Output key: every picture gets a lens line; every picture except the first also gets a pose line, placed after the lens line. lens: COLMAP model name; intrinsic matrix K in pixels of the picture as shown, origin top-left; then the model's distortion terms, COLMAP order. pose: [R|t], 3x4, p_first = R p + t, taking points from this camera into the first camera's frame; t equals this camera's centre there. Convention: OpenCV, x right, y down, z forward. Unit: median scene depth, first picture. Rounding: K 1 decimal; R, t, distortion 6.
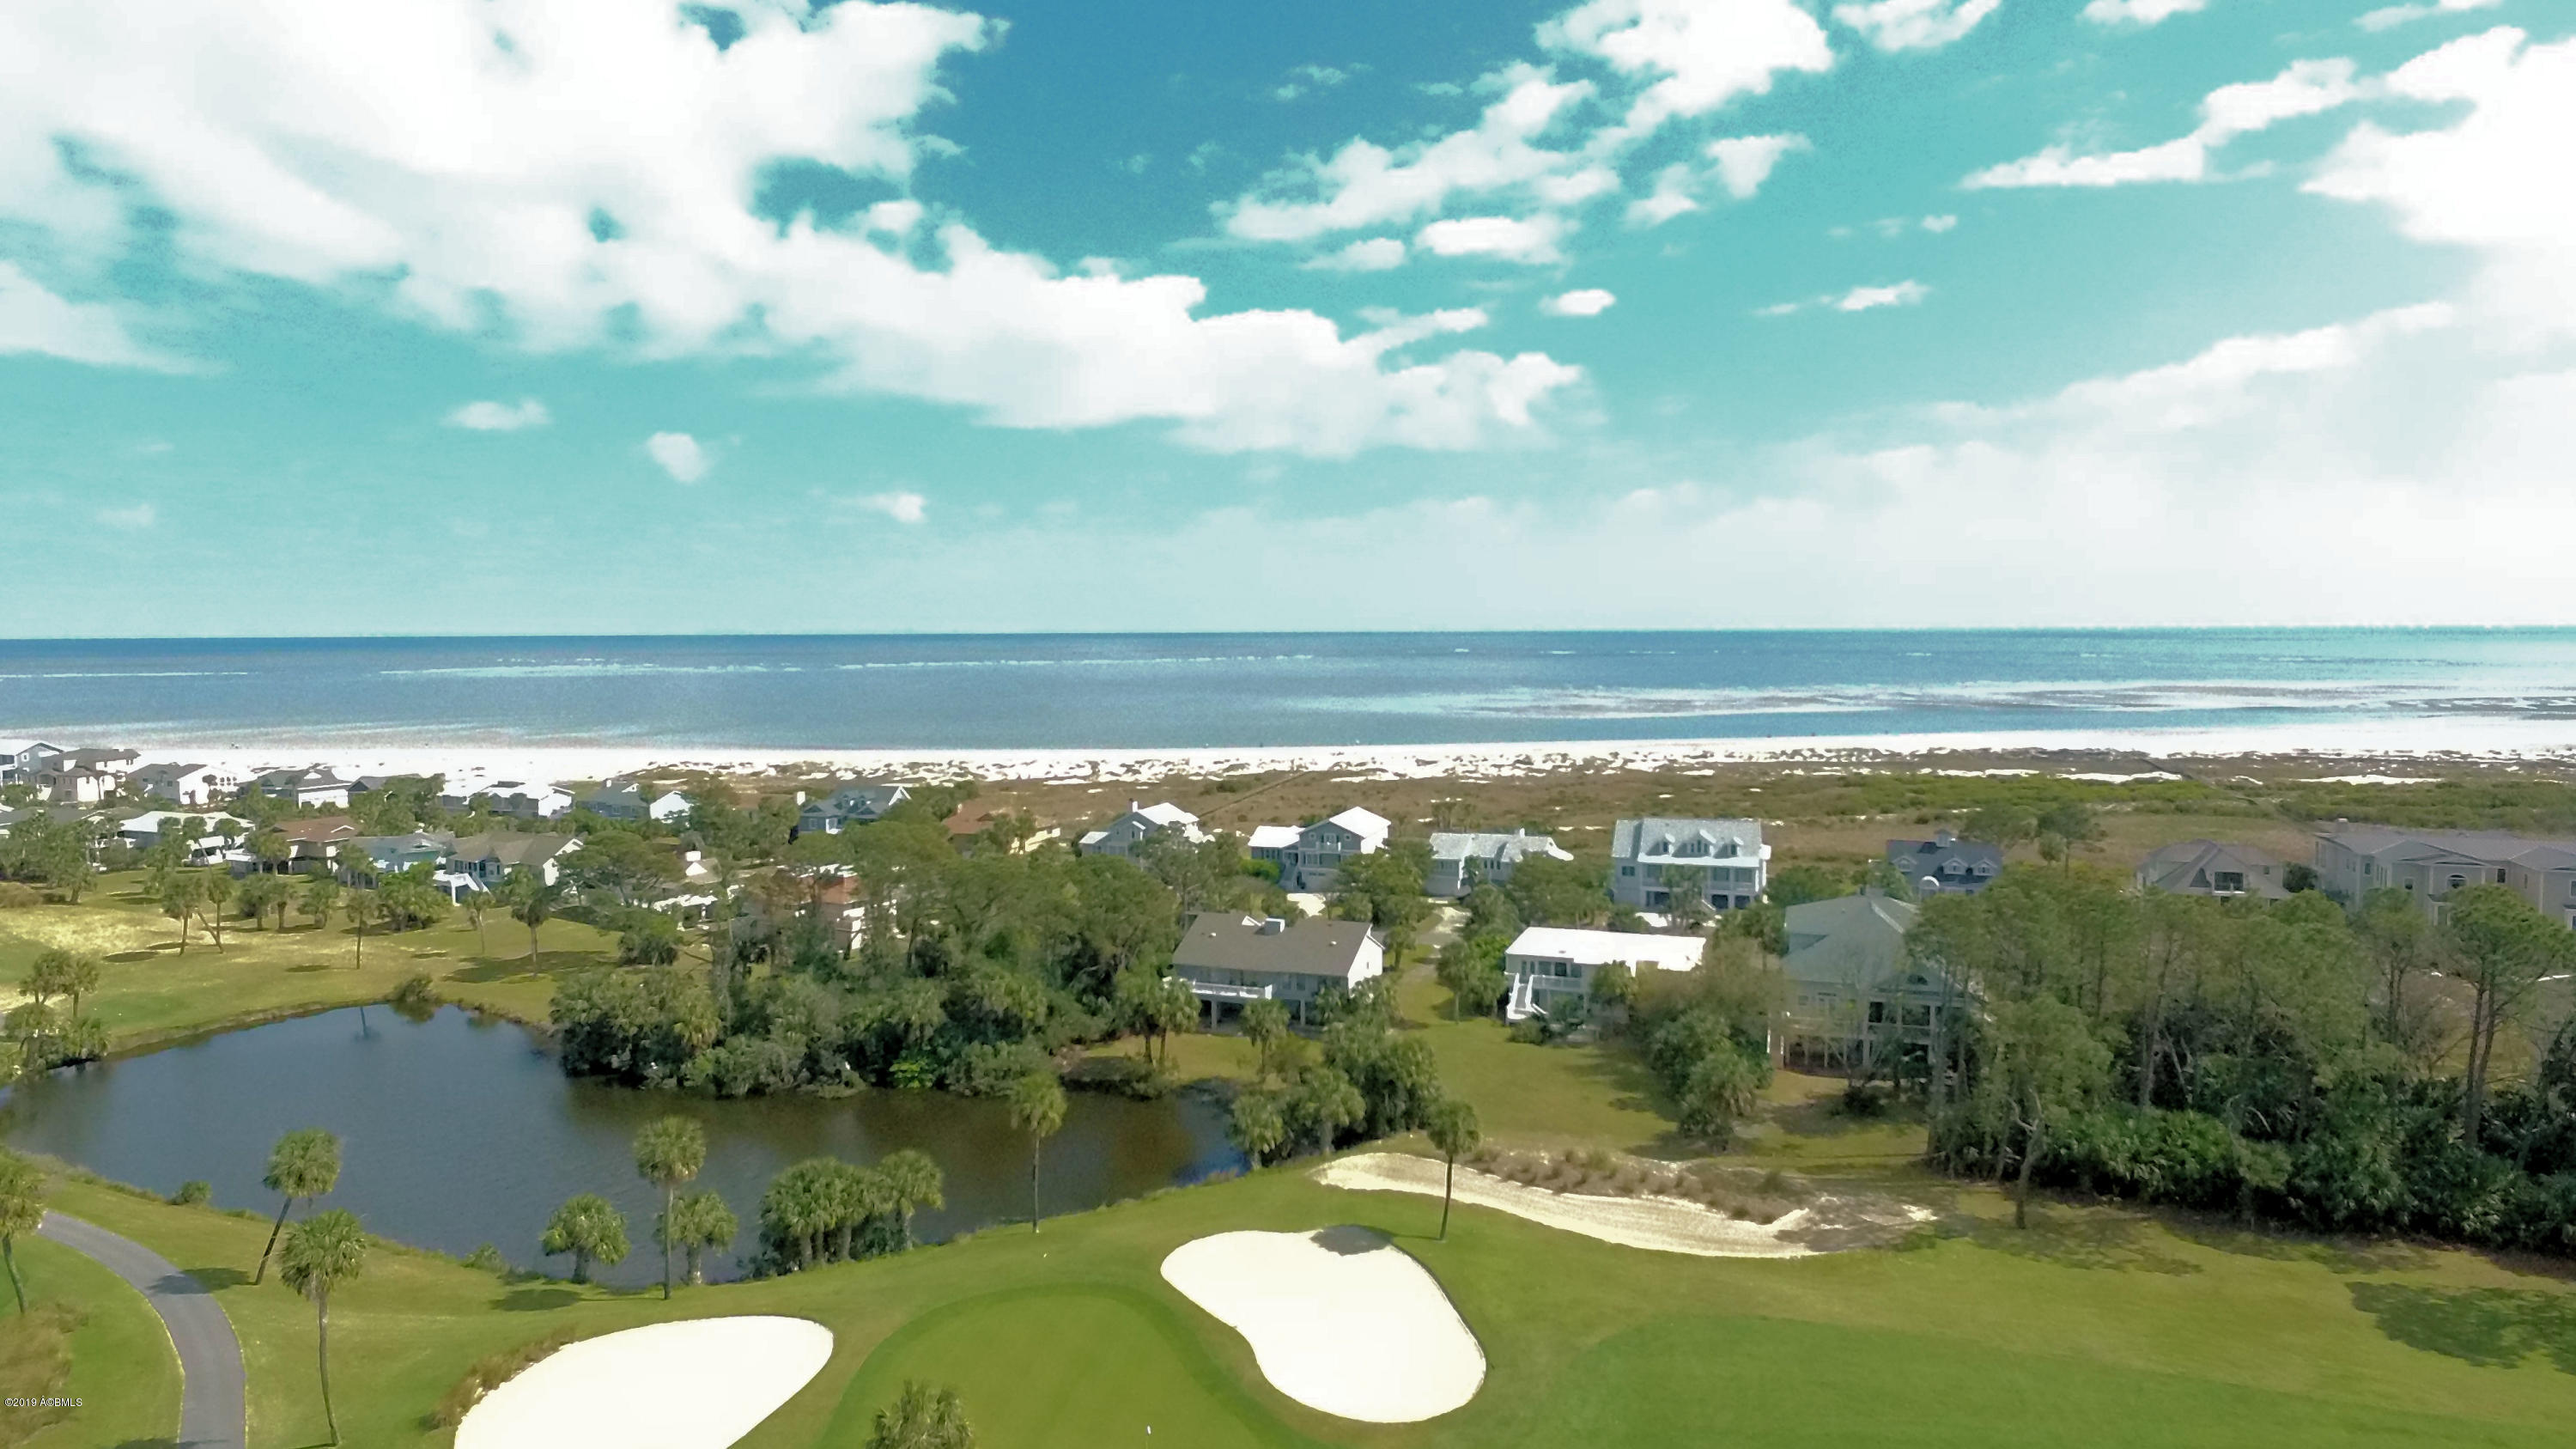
lens RADIAL K [[1502.3, 0, 1277.4], [0, 1502.3, 713.7], [0, 0, 1]] dist [-0.010690, 0.013299]
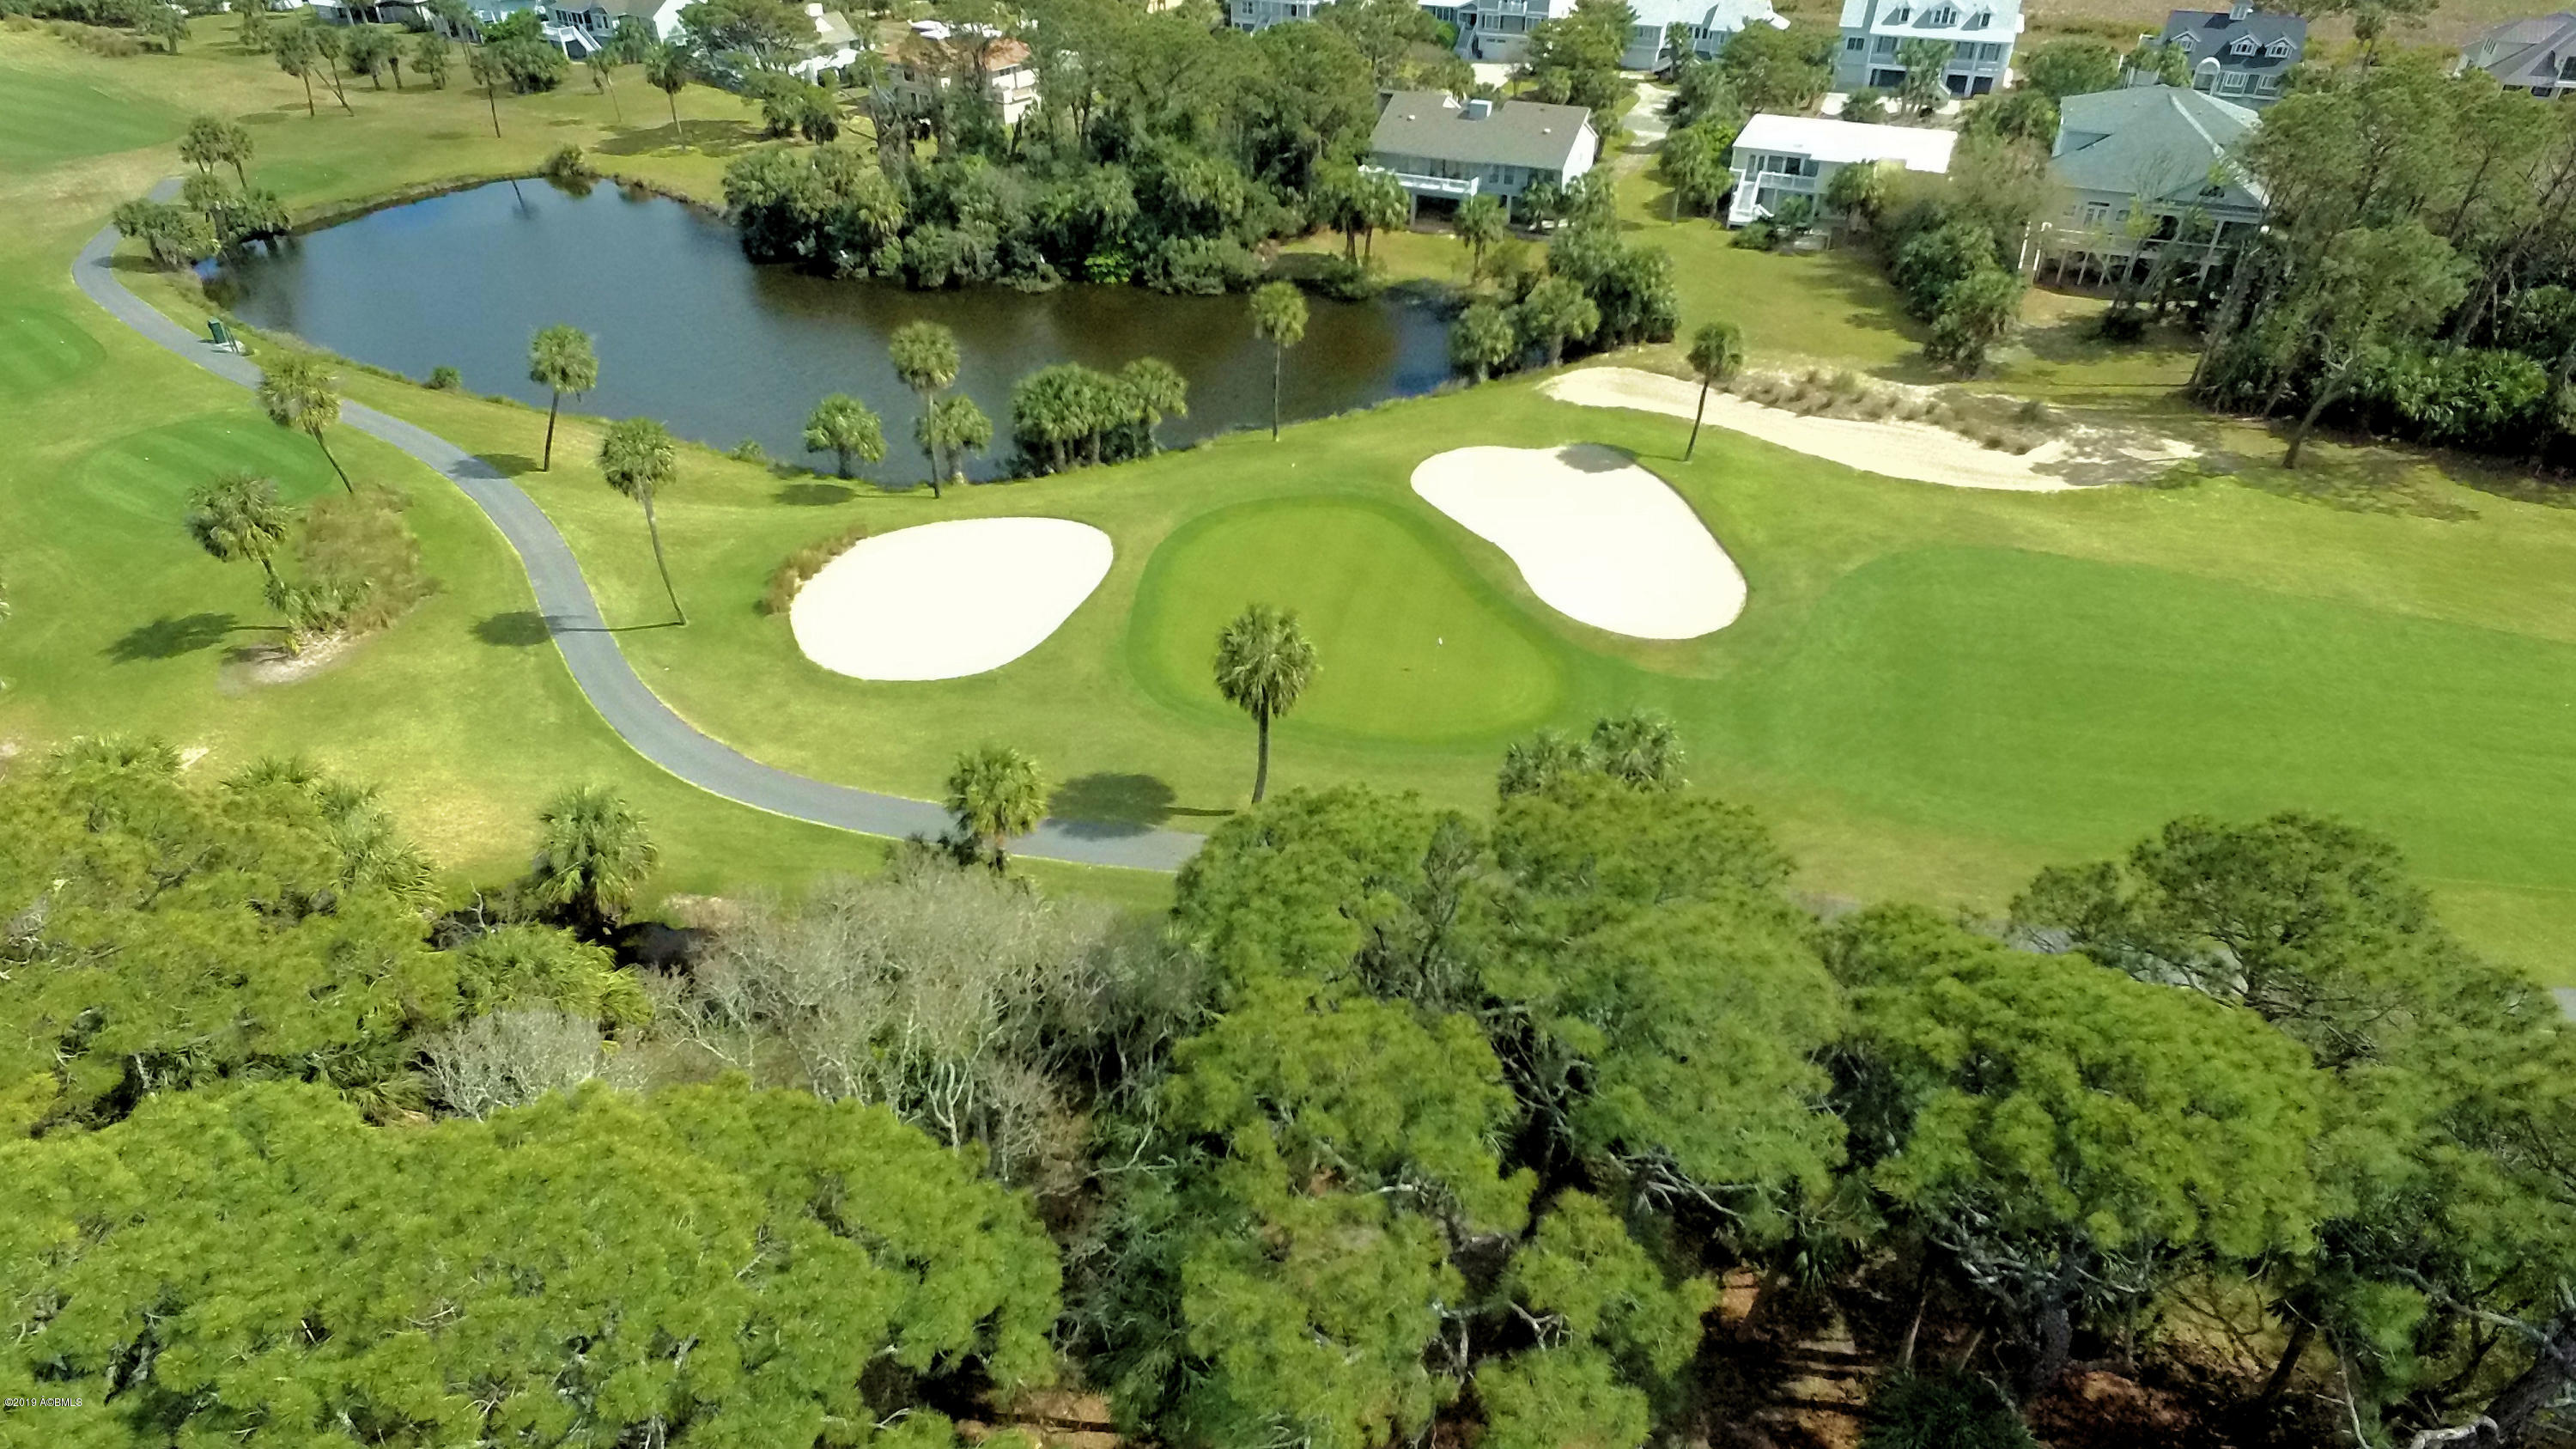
lens RADIAL K [[1502.3, 0, 1277.4], [0, 1502.3, 713.7], [0, 0, 1]] dist [-0.010690, 0.013299]
pose [[0.998099, 0.038098, -0.048450, -0.092159], [-0.007941, 0.859022, 0.511877, -0.010649], [0.061121, -0.510519, 0.857692, 0.039386]]
